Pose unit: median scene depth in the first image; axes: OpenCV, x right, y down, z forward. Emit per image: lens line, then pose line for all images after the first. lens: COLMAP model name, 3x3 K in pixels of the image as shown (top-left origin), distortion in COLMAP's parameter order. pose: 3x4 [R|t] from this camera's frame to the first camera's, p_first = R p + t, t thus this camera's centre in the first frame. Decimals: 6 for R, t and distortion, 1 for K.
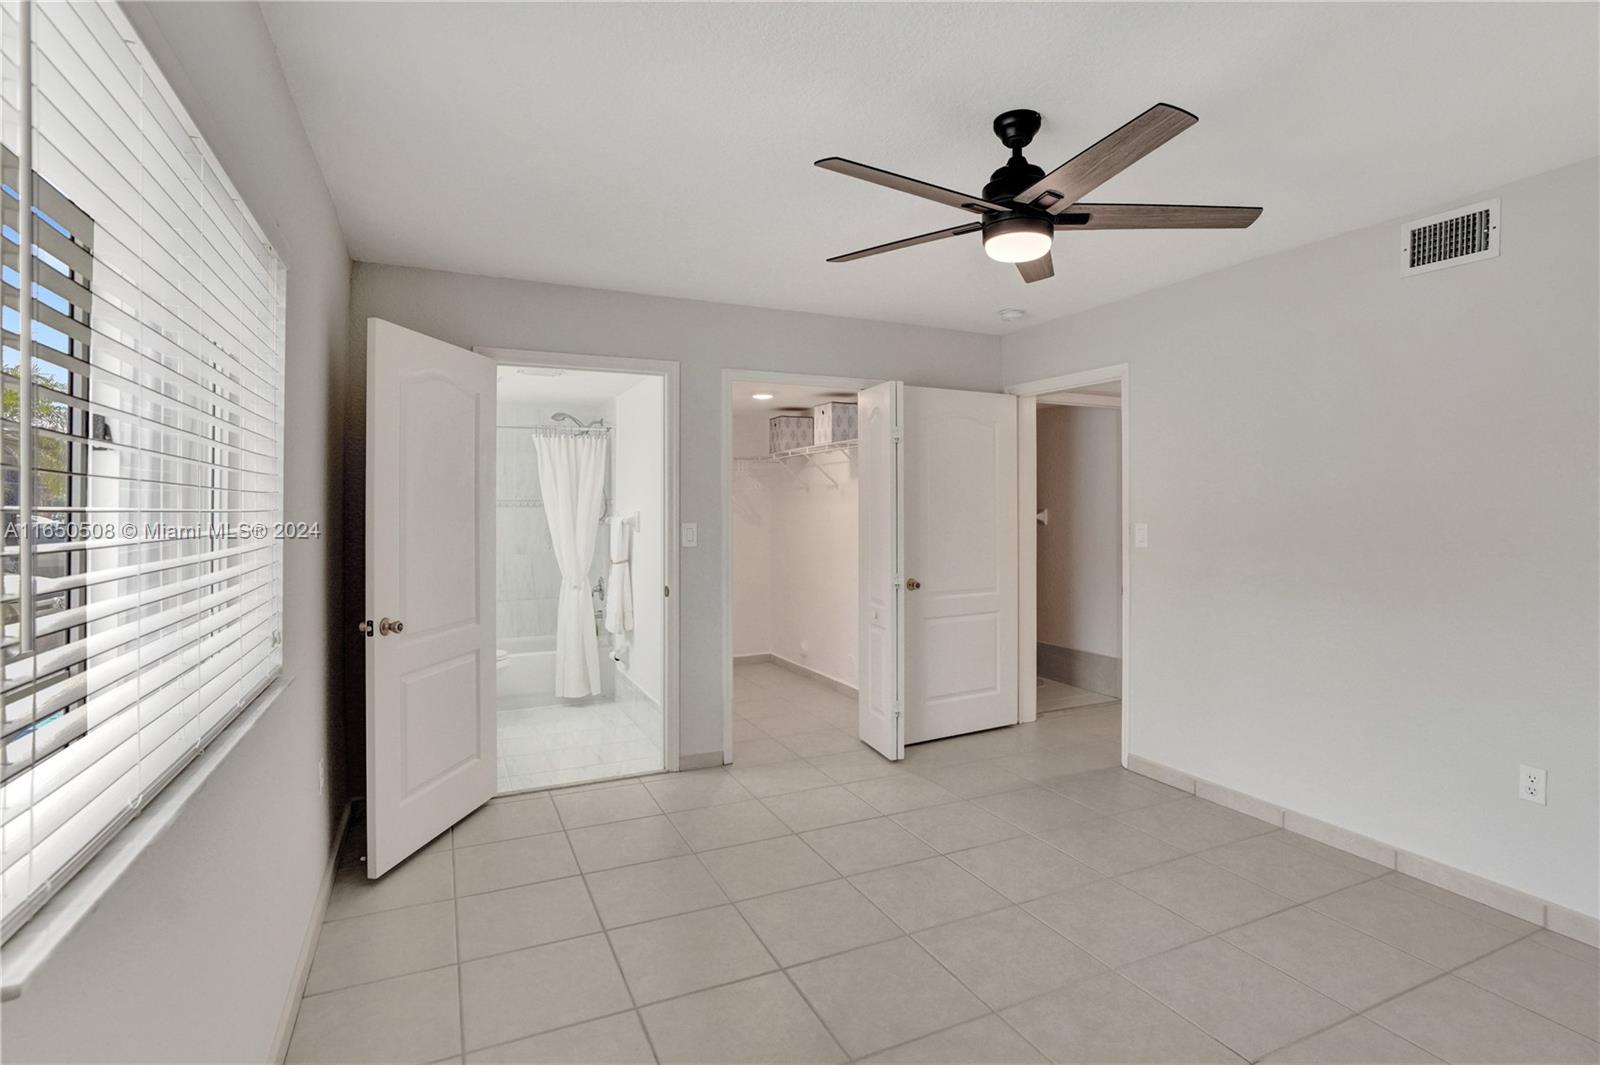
lens RADIAL K [[774.5, 0, 815.1], [0, 774.5, 516.1], [0, 0, 1]] dist [-0.050594, 0.023381]
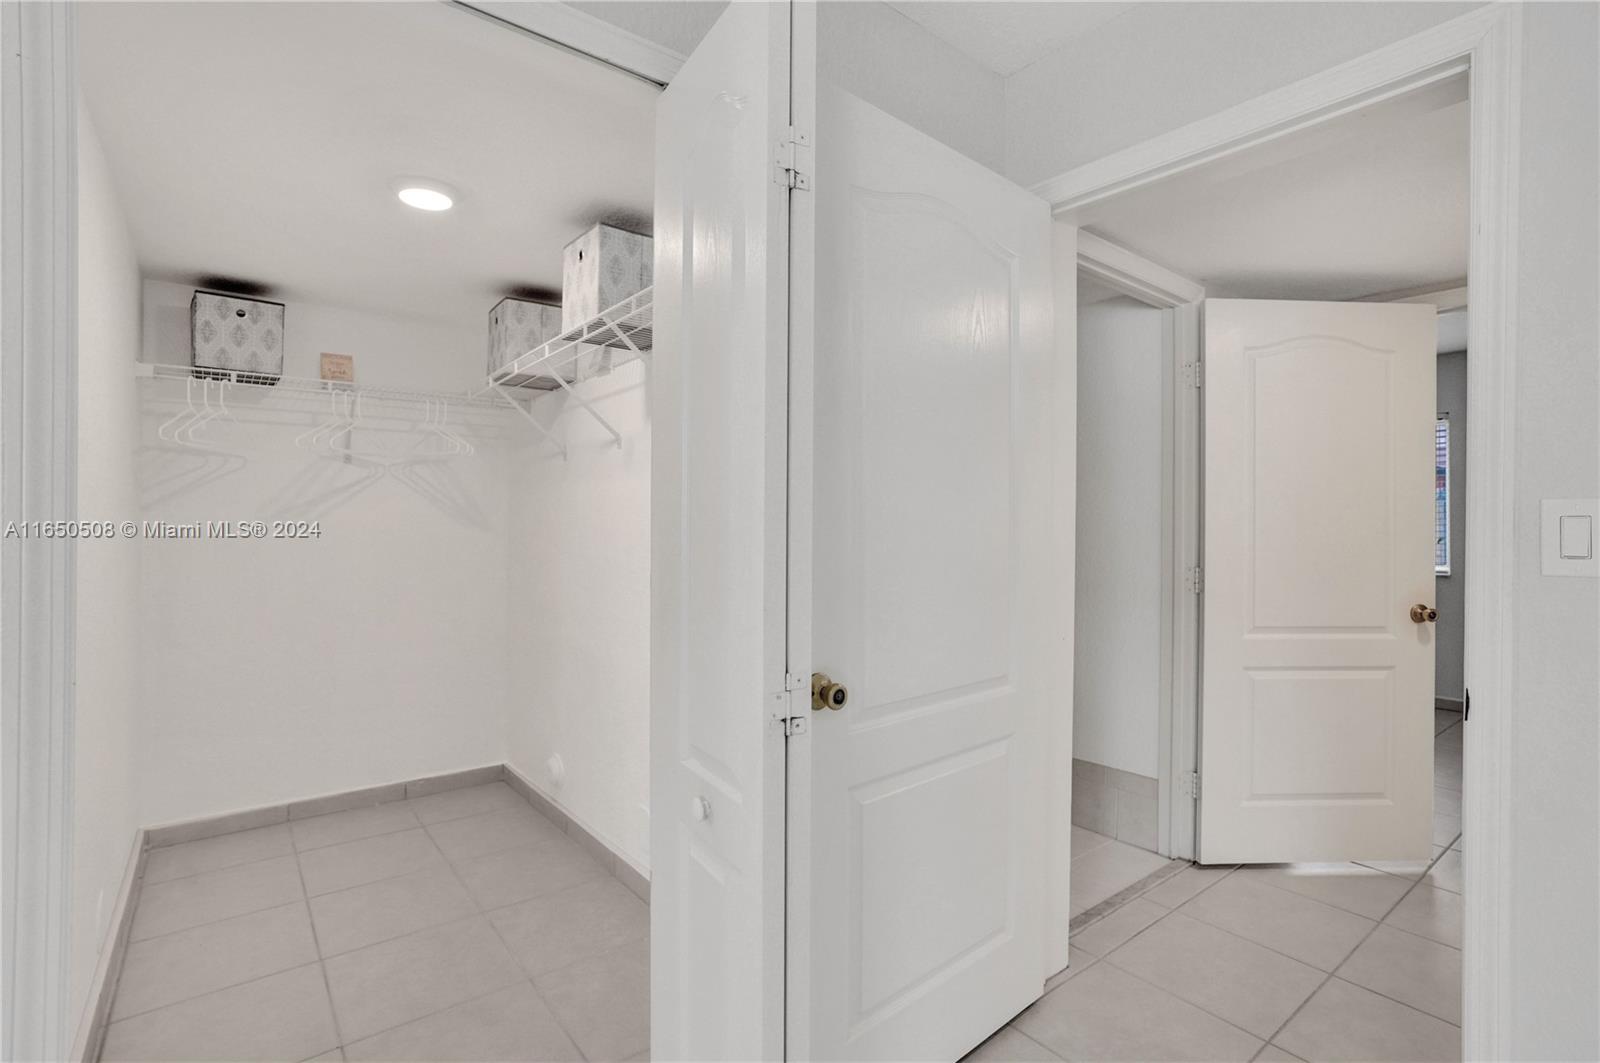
lens RADIAL K [[774.5, 0, 807.5], [0, 774.5, 529.6], [0, 0, 1]] dist [-0.050594, 0.023381]
pose [[0.975554, 0.006749, 0.219656, 0.046451], [-0.005784, 0.999971, -0.005039, 0.021458], [-0.219684, 0.003646, 0.975564, 0.638016]]
